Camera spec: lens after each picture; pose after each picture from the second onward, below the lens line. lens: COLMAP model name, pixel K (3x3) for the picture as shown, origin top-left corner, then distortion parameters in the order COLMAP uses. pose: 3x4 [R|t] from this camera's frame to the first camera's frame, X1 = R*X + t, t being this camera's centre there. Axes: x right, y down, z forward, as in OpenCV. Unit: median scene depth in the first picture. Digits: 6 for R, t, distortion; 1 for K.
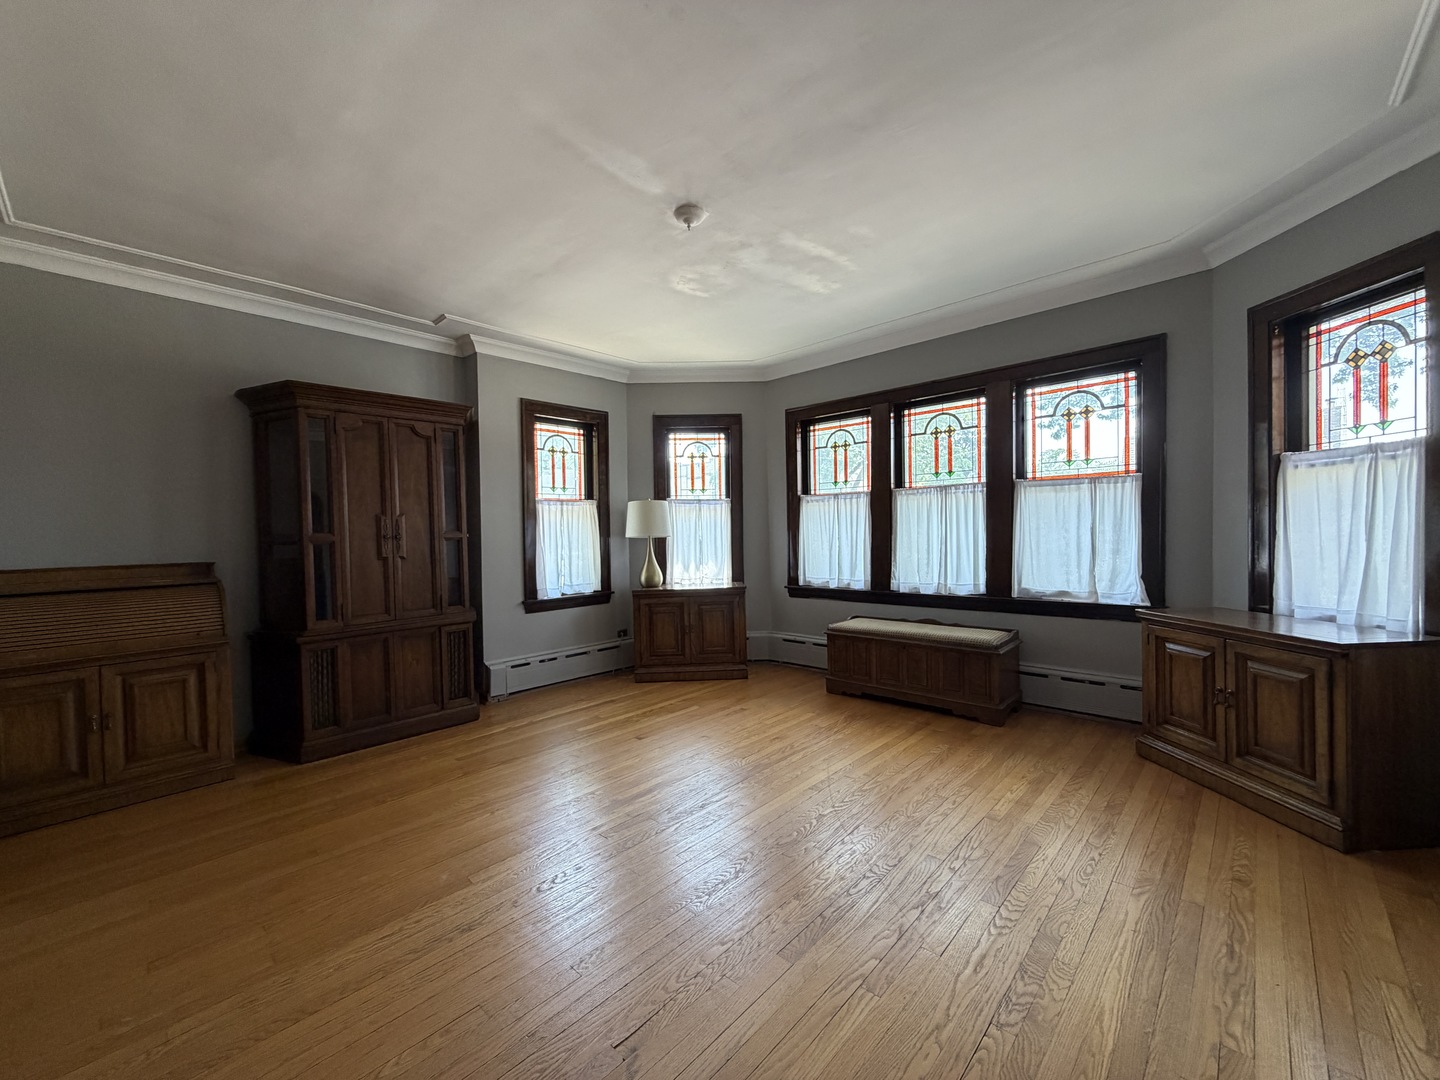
lens RADIAL K [[570.6, 0, 715.5], [0, 570.6, 541.1], [0, 0, 1]] dist [-0.002779, -0.000152]
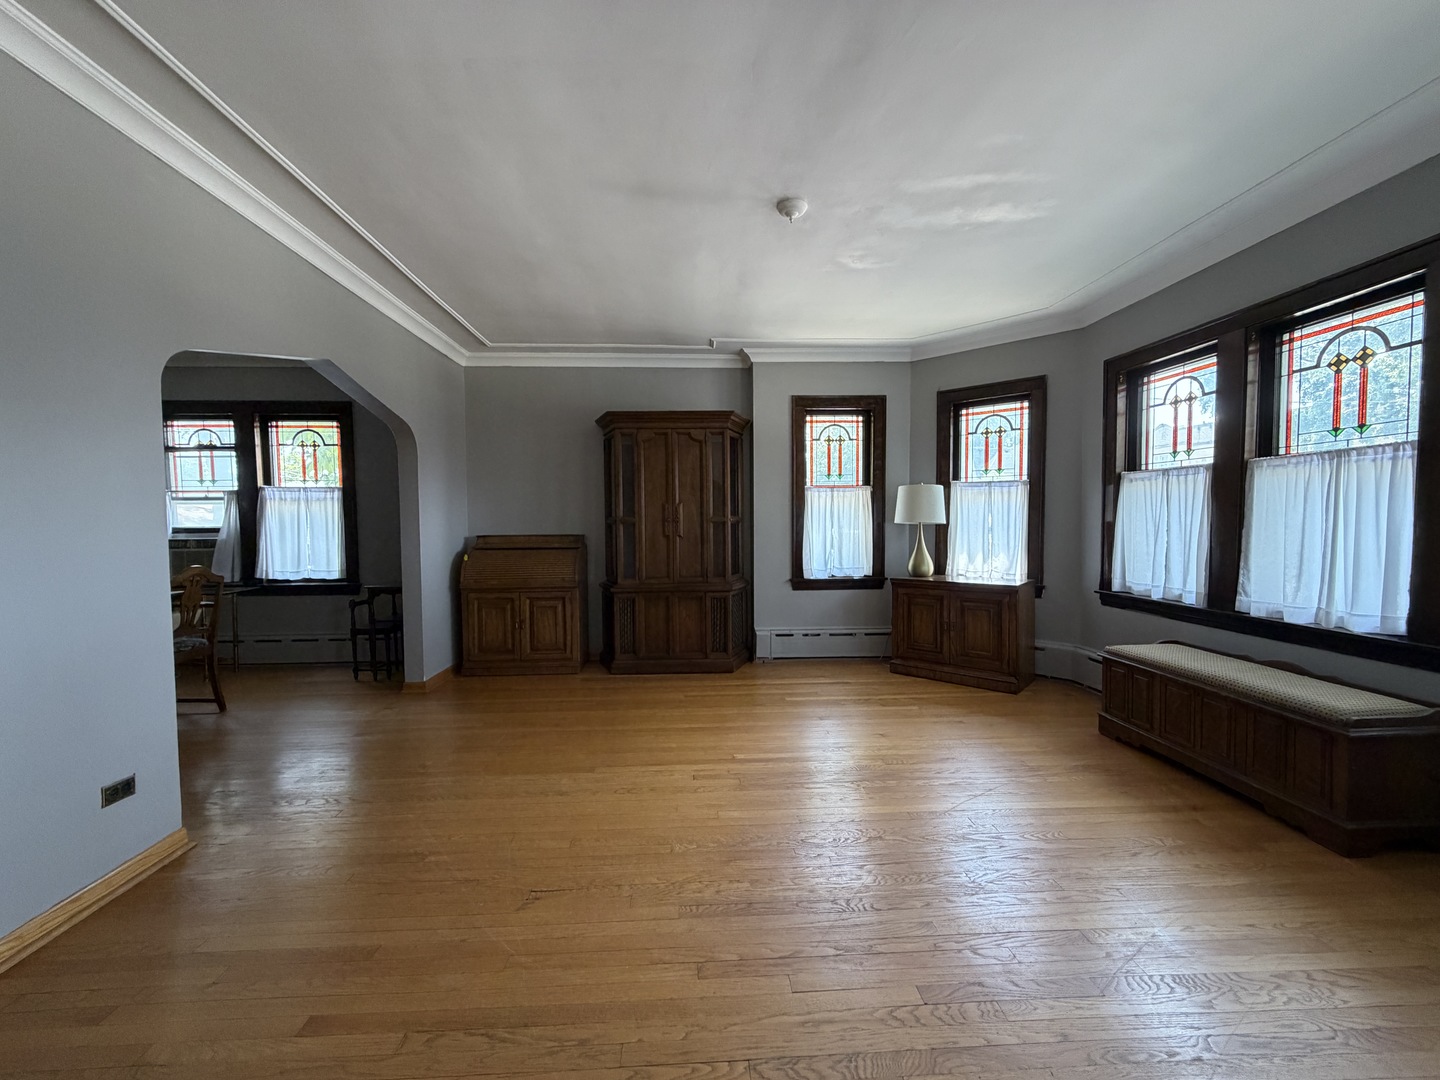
lens RADIAL K [[570.6, 0, 716.1], [0, 570.6, 541.7], [0, 0, 1]] dist [-0.002779, -0.000152]
pose [[0.719943, 0.043106, -0.692693, 0.366805], [-0.018642, 0.998910, 0.042787, -0.013756], [0.693783, -0.017891, 0.719962, 0.106956]]
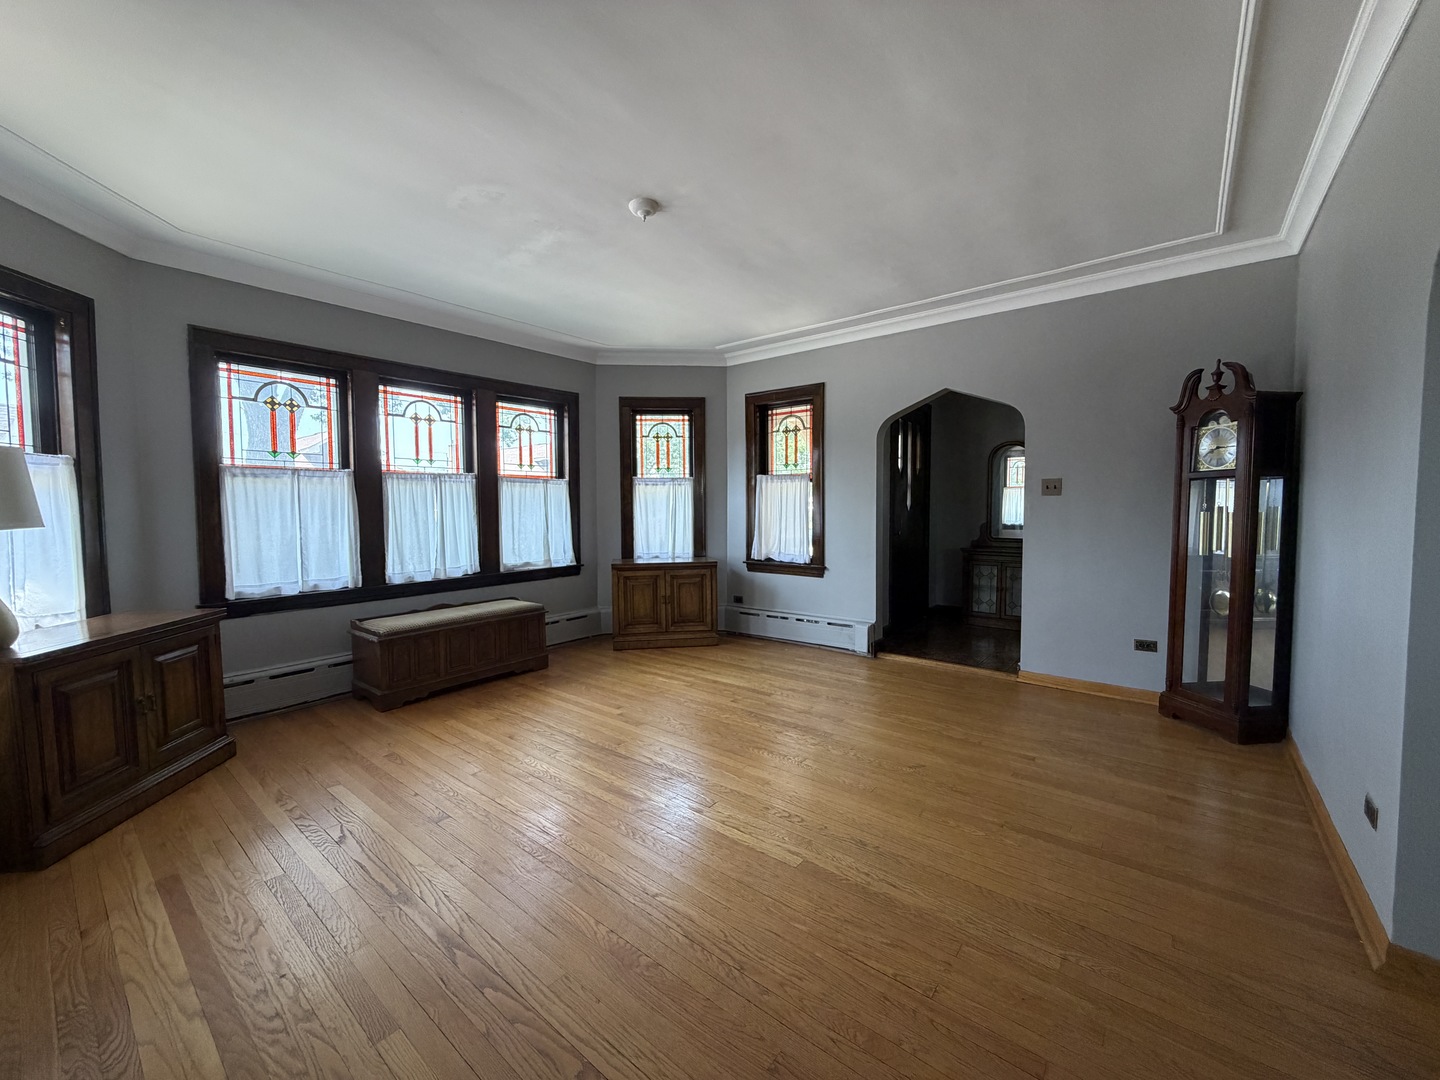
lens RADIAL K [[570.6, 0, 711.8], [0, 570.6, 536.8], [0, 0, 1]] dist [-0.002779, -0.000152]
pose [[-0.067569, -0.025170, 0.997397, -0.697231], [0.033101, 0.999075, 0.027454, 0.005175], [-0.997165, 0.034870, -0.066674, 0.610020]]
